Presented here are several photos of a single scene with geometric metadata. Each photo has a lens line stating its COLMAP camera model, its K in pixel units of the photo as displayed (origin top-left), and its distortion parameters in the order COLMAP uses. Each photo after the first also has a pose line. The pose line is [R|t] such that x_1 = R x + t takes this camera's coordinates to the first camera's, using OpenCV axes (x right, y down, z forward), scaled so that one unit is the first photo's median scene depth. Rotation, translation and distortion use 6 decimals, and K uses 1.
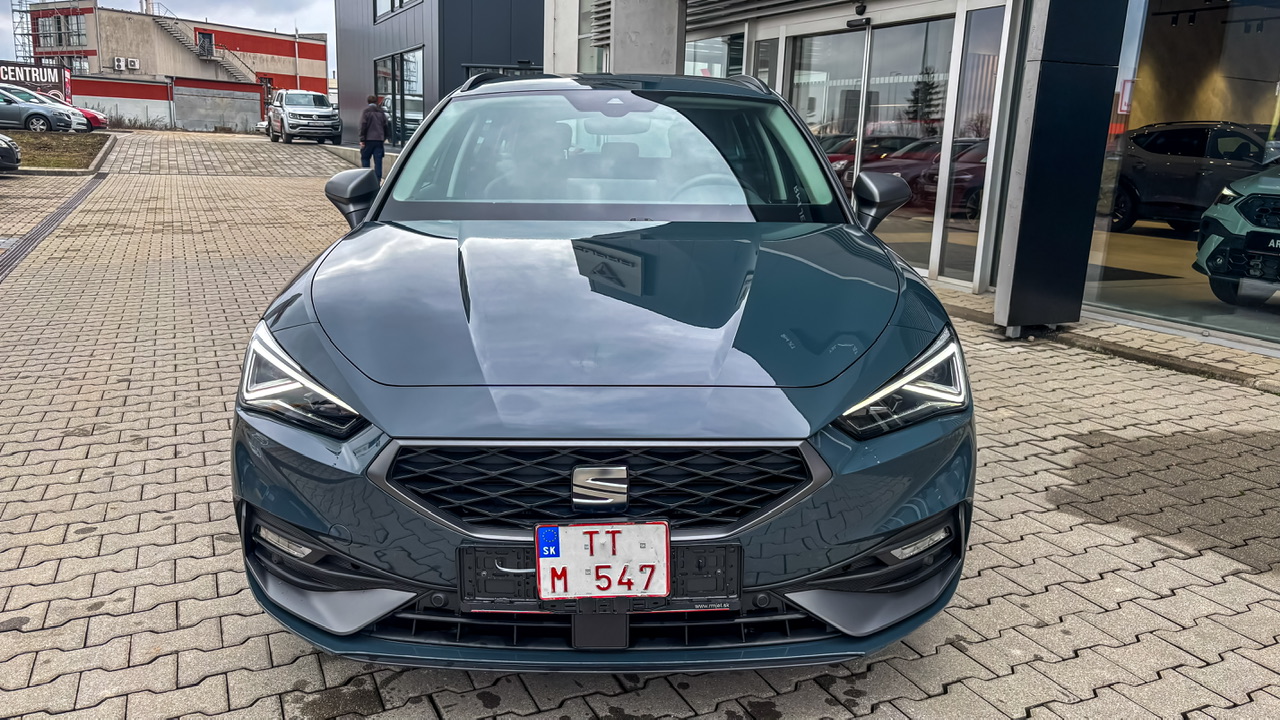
lens RADIAL K [[980.7, 0, 640.0], [0, 980.7, 360.0], [0, 0, 1]] dist [0.020842, -0.006421]
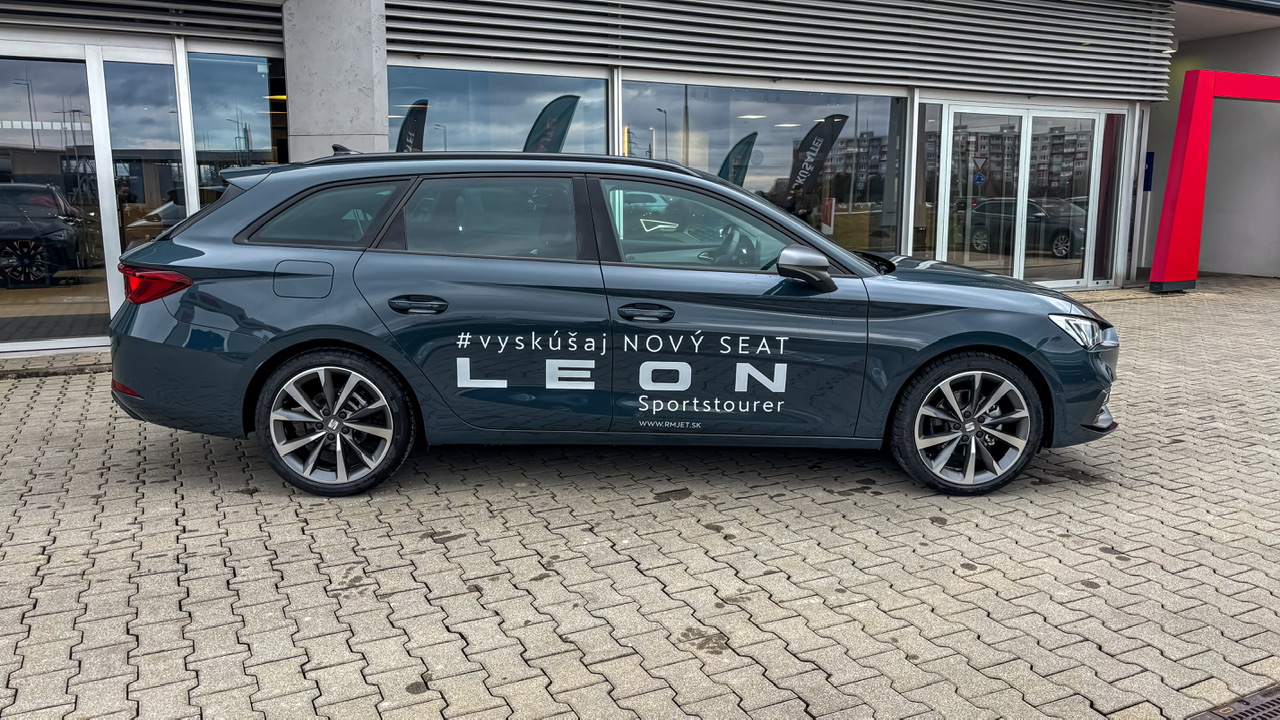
lens RADIAL K [[989.2, 0, 640.0], [0, 989.2, 360.0], [0, 0, 1]] dist [0.076950, -0.168866]
pose [[-0.046783, -0.202524, 0.978159, -1.592563], [0.218124, 0.953529, 0.207856, -0.374963], [-0.974799, 0.223084, -0.000434, 1.284933]]
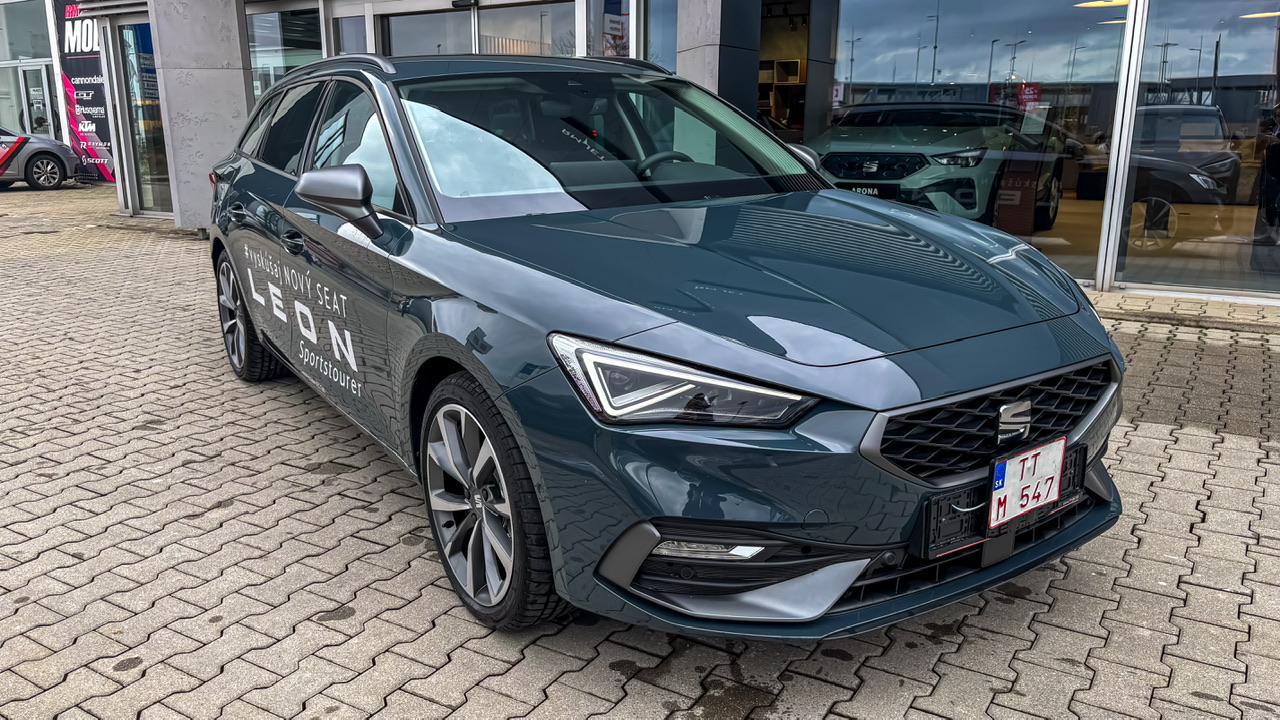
lens RADIAL K [[980.7, 0, 640.0], [0, 980.7, 360.0], [0, 0, 1]] dist [0.020842, -0.006421]
pose [[0.837394, -0.159386, 0.522845, -0.575283], [0.148717, 0.986893, 0.062661, -0.044808], [-0.525979, 0.025284, 0.850121, 0.142021]]
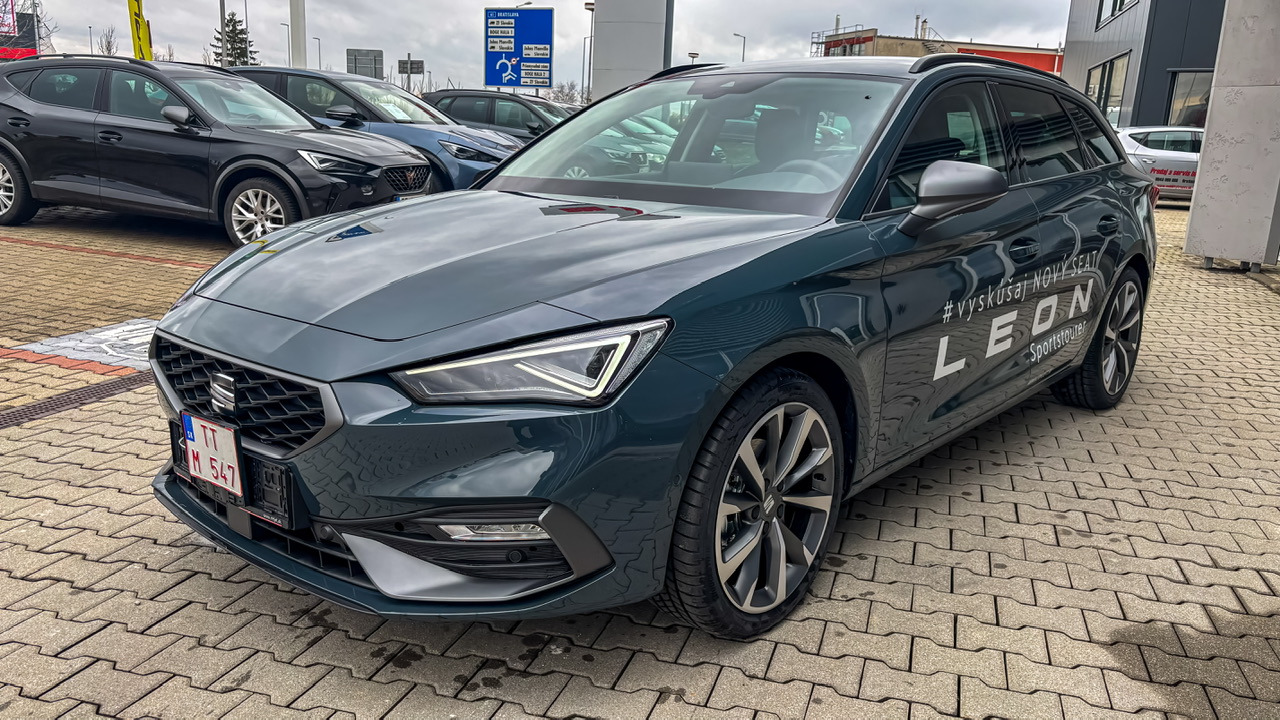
lens RADIAL K [[980.7, 0, 640.0], [0, 980.7, 360.0], [0, 0, 1]] dist [0.020842, -0.006421]
pose [[0.736994, 0.152249, -0.658529, 0.642922], [-0.163311, 0.985544, 0.045083, -0.026871], [0.655873, 0.074319, 0.751204, 0.248655]]
